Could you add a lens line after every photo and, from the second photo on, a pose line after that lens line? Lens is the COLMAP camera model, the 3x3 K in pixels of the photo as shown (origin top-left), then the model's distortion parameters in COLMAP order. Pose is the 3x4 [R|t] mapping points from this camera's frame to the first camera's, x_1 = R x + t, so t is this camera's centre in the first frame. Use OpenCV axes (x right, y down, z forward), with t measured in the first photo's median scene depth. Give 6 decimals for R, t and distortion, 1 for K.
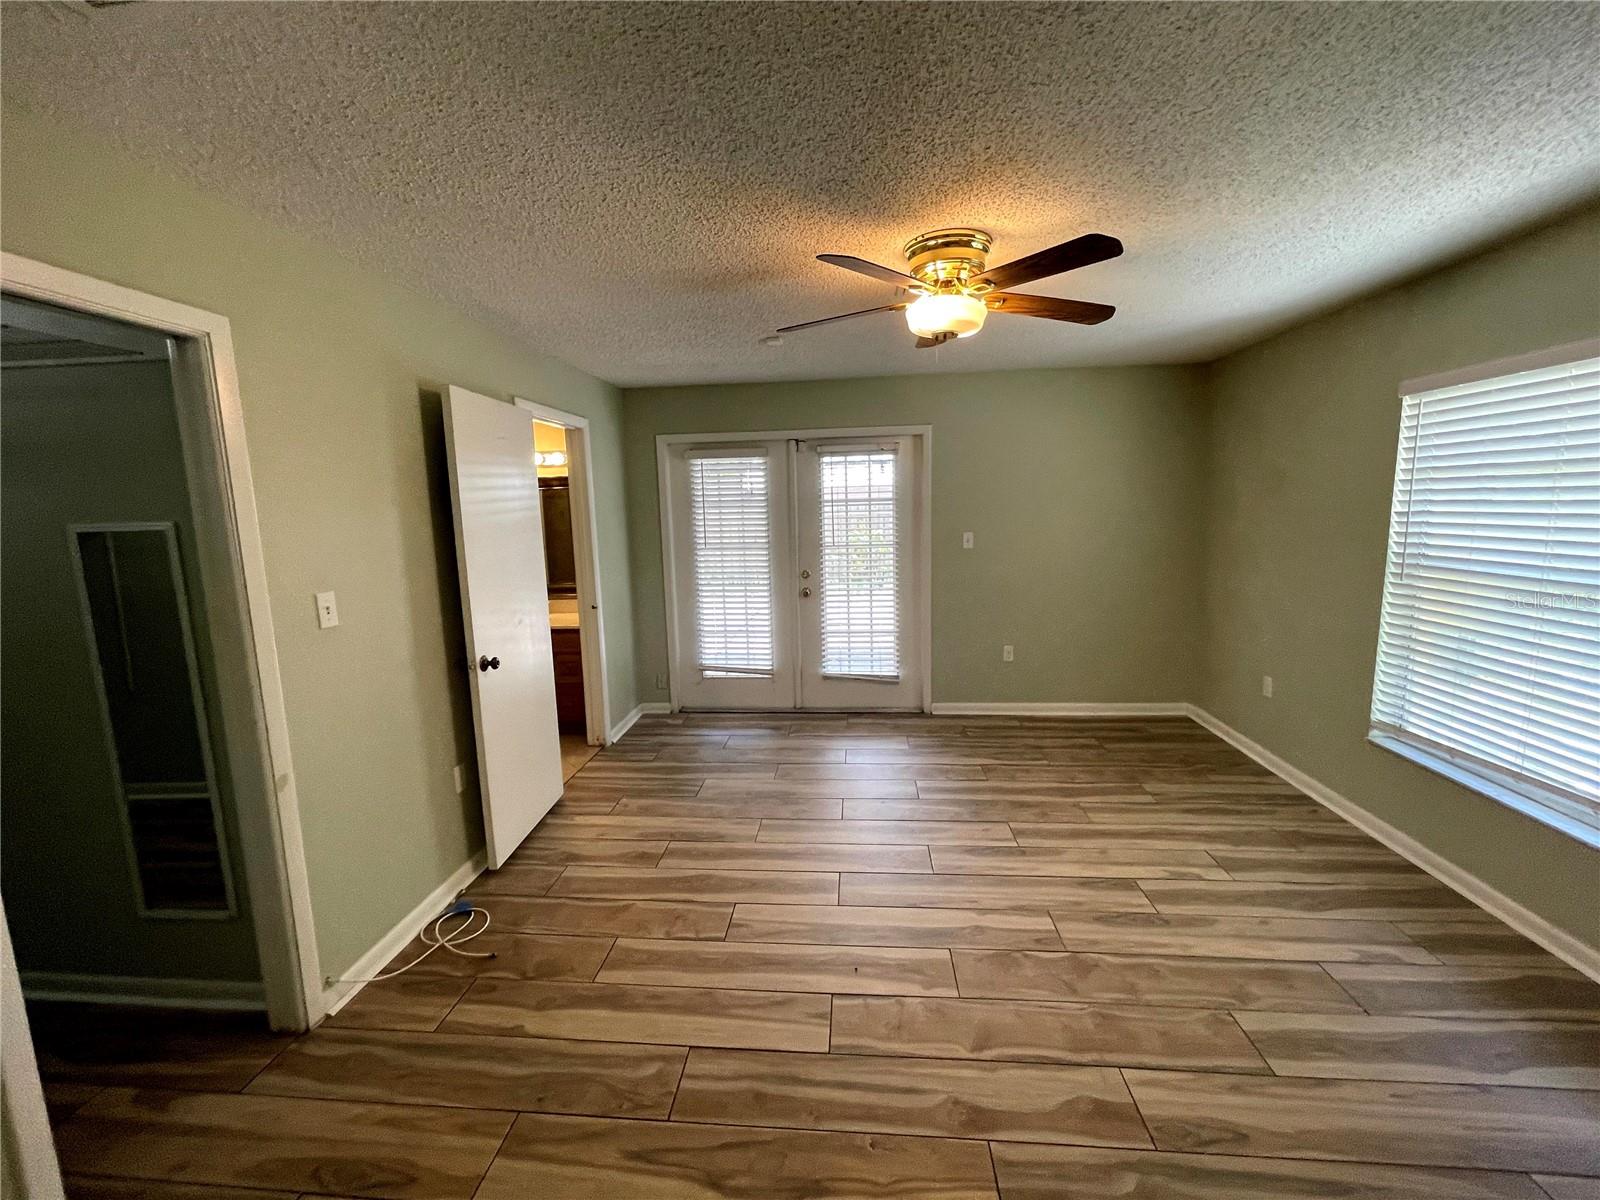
lens RADIAL K [[653.7, 0, 796.1], [0, 653.7, 596.1], [0, 0, 1]] dist [-0.000273, 0.002965]
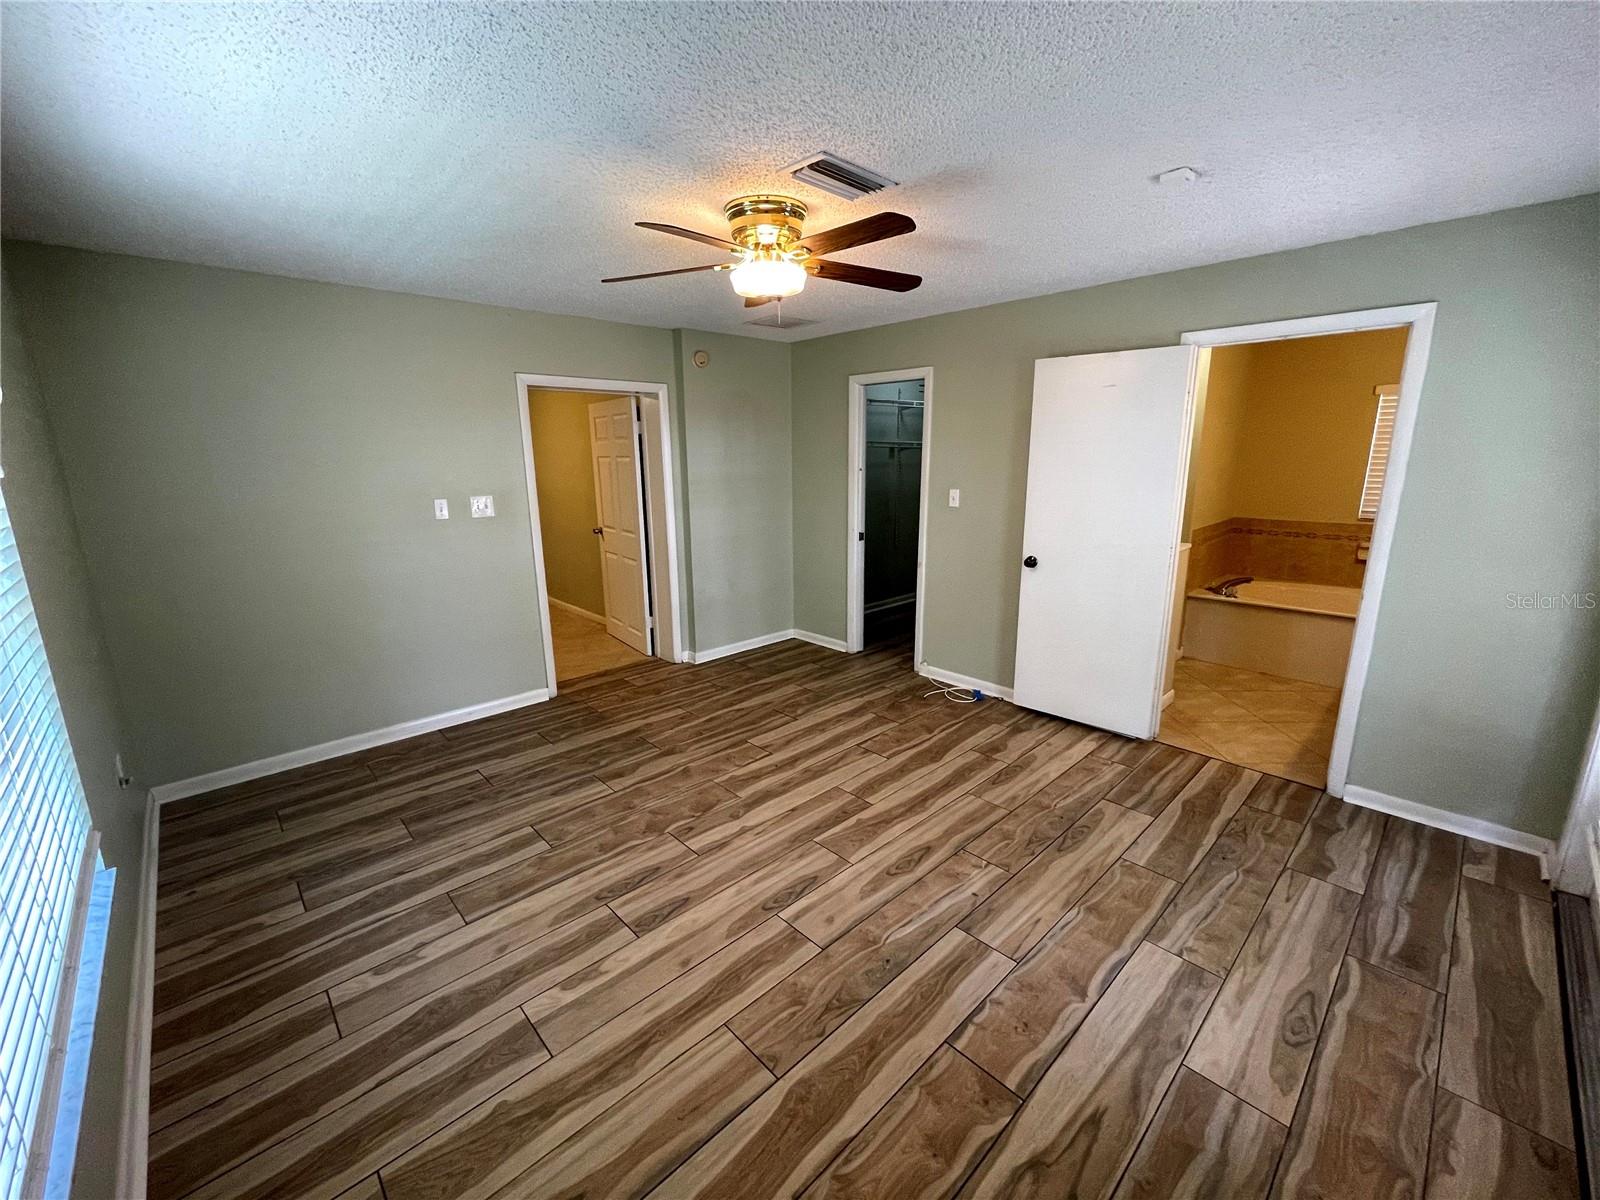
lens RADIAL K [[653.7, 0, 797.0], [0, 653.7, 598.7], [0, 0, 1]] dist [-0.000273, 0.002965]
pose [[-0.661630, 0.198916, -0.722964, 0.501936], [-0.078561, 0.940475, 0.330658, -0.139914], [0.745703, 0.275571, -0.606620, 0.859335]]
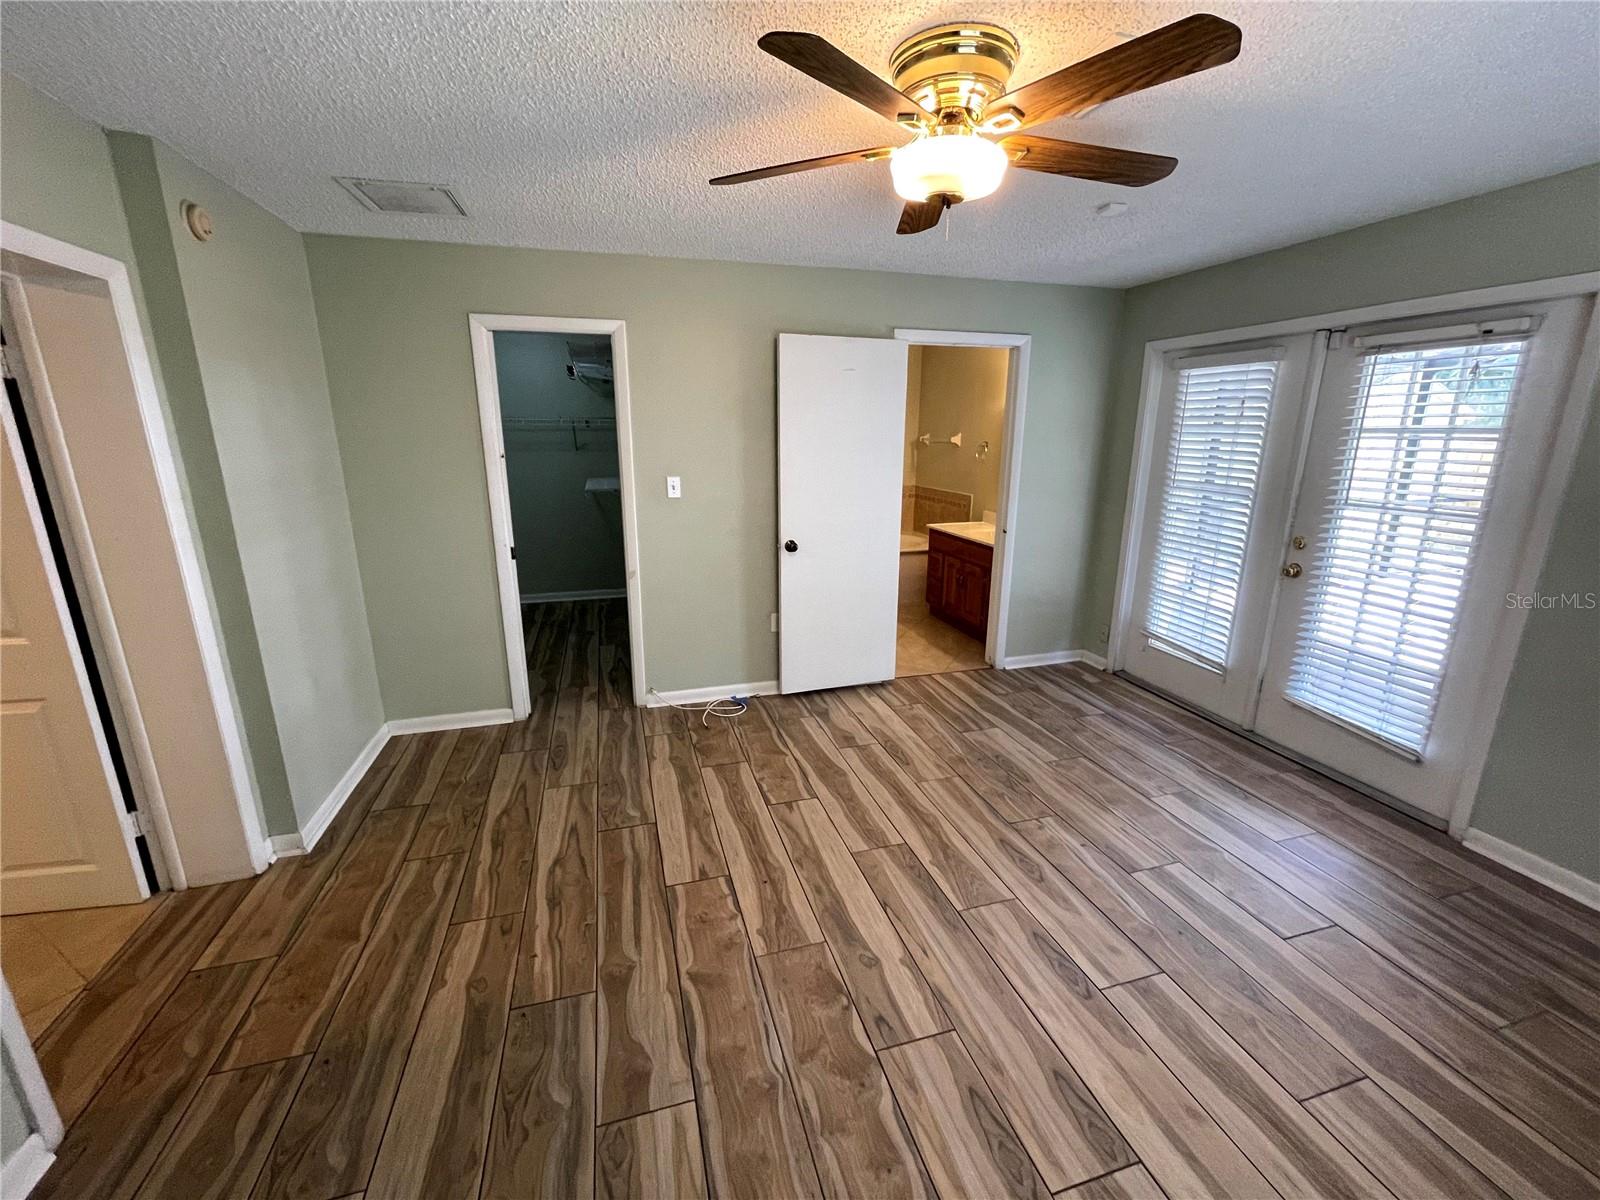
lens RADIAL K [[653.7, 0, 801.3], [0, 653.7, 601.0], [0, 0, 1]] dist [-0.000273, 0.002965]
pose [[0.368188, 0.265913, -0.890914, 0.437085], [-0.143071, 0.963019, 0.228307, -0.056715], [0.918677, 0.043404, 0.392617, 0.286393]]
